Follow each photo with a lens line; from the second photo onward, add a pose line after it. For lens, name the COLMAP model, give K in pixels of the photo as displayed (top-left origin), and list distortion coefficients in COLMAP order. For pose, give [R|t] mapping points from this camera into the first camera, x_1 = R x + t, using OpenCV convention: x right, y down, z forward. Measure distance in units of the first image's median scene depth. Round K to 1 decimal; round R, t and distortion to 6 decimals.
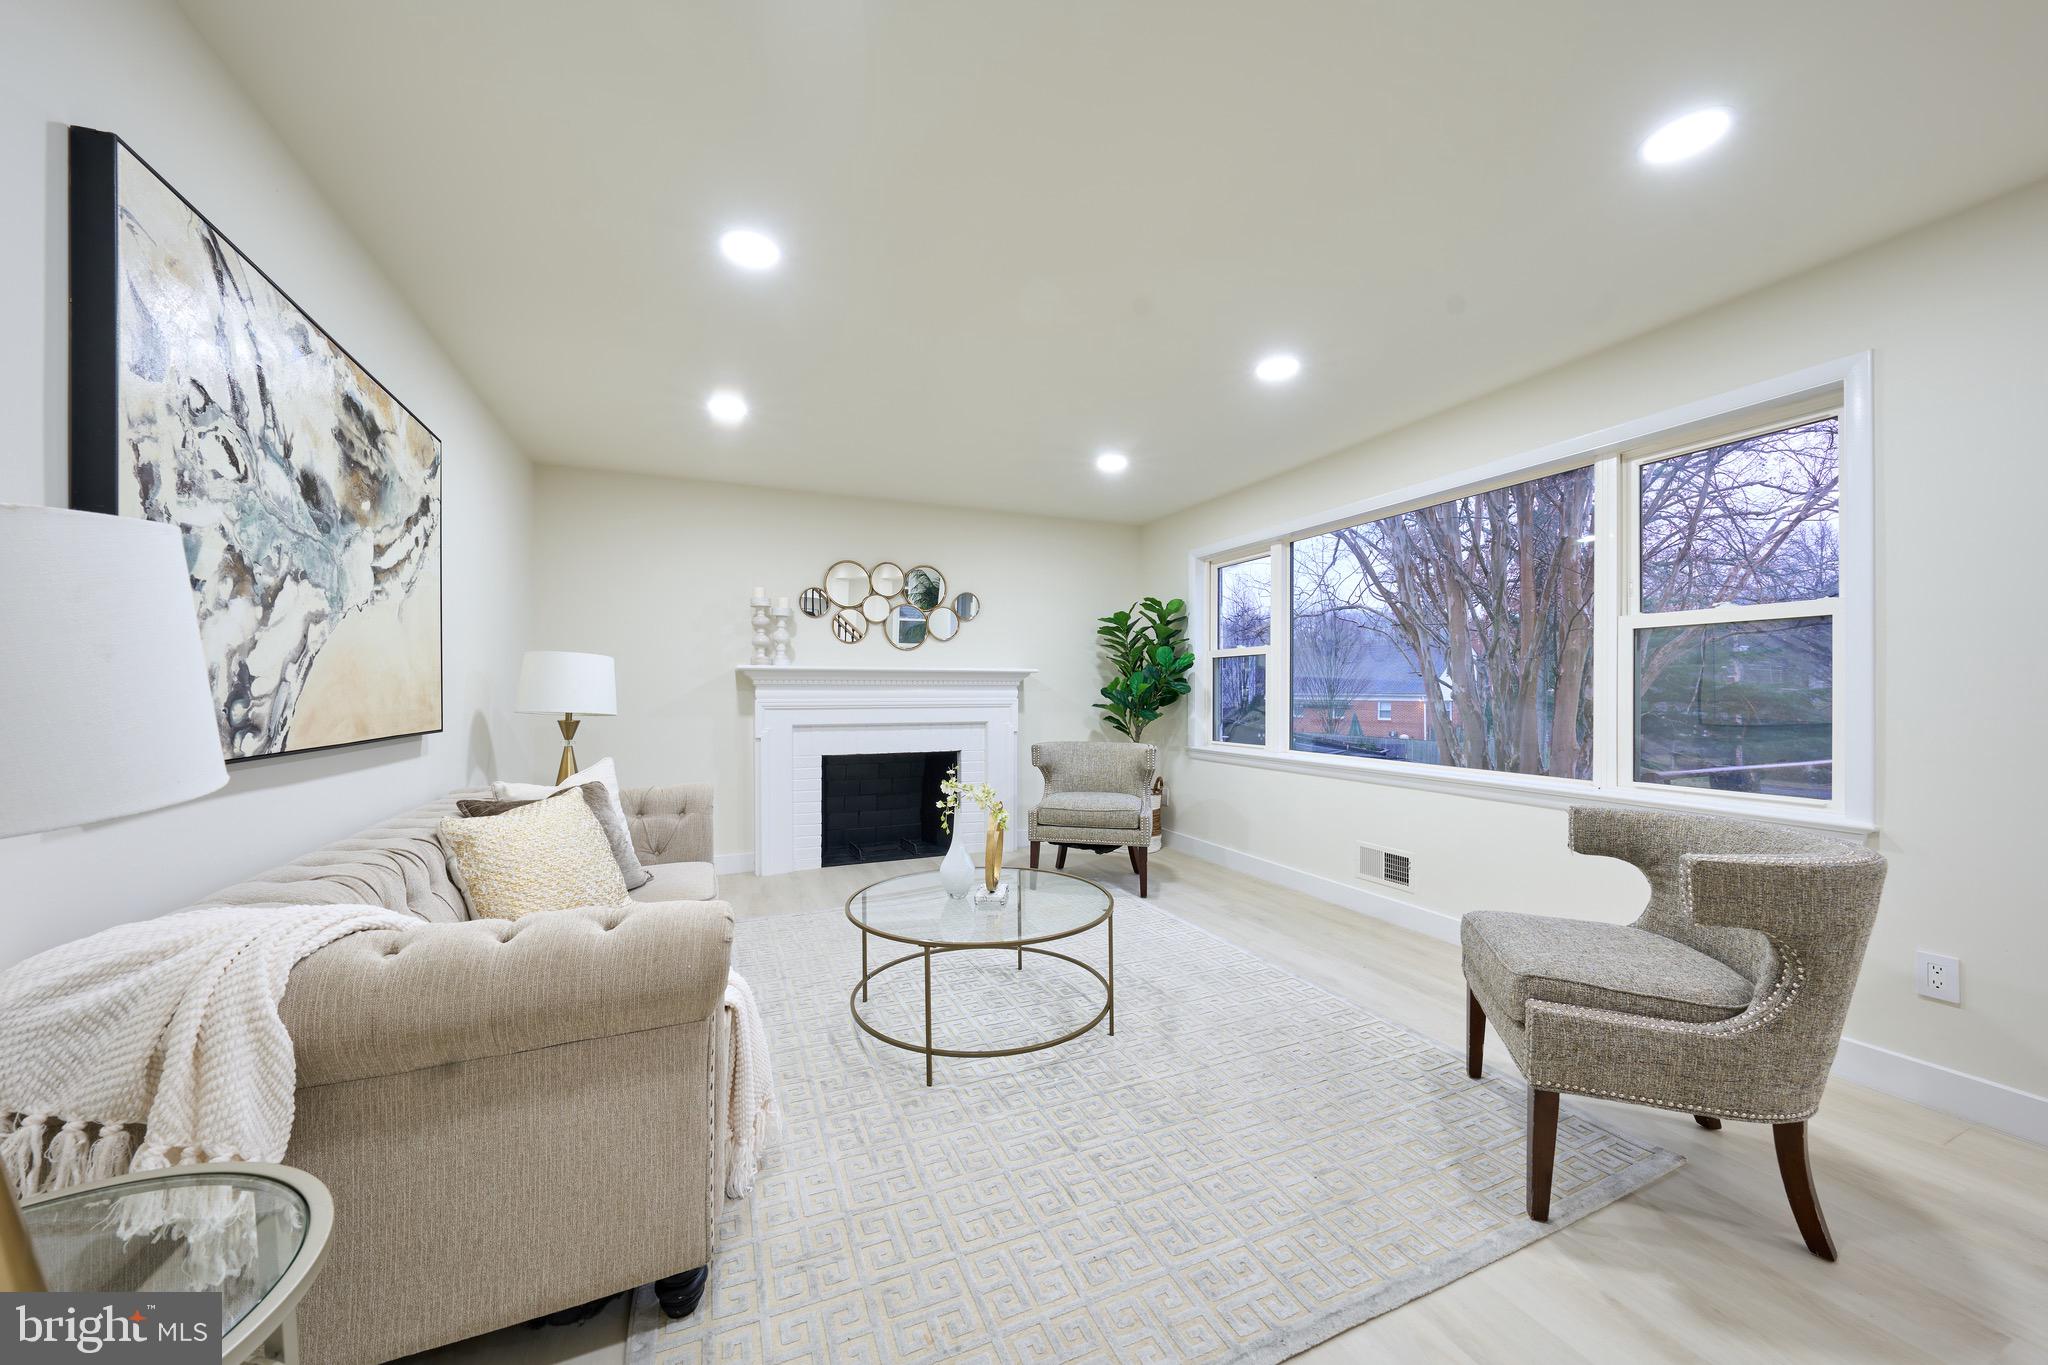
lens RADIAL K [[733.1, 0, 1024.0], [0, 733.1, 682.5], [0, 0, 1]] dist [0.000095, 0.000003]
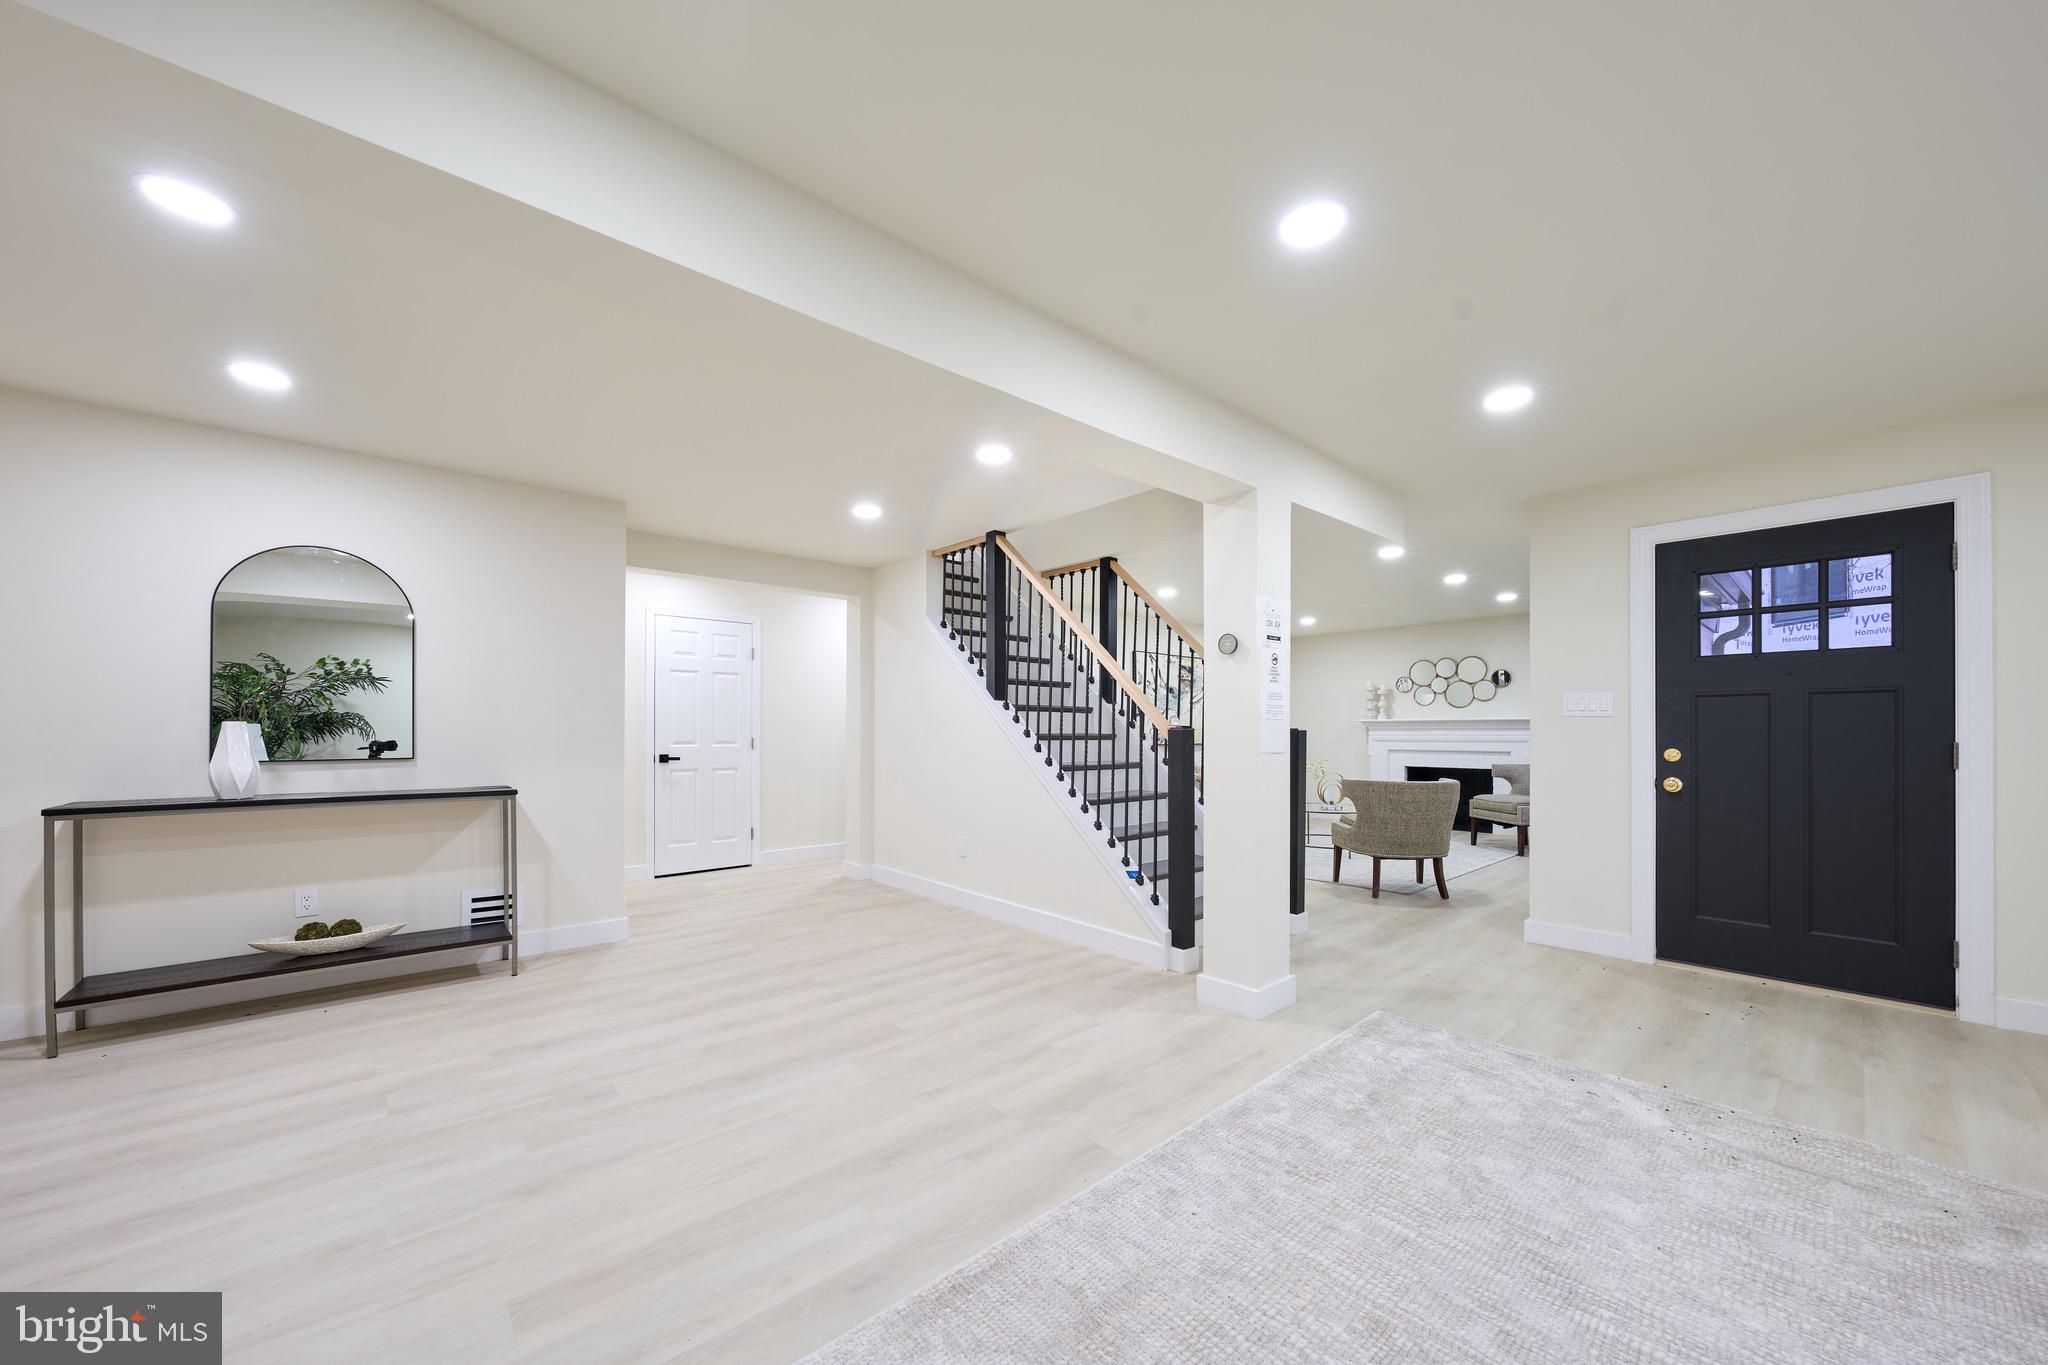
lens RADIAL K [[733.3, 0, 1027.2], [0, 733.3, 735.3], [0, 0, 1]] dist [-0.000304, -0.000060]
pose [[0.303431, 0.004831, -0.952841, 1.256733], [0.007067, 0.999948, 0.007320, 0.000042], [0.952827, -0.008955, 0.303381, -0.506272]]
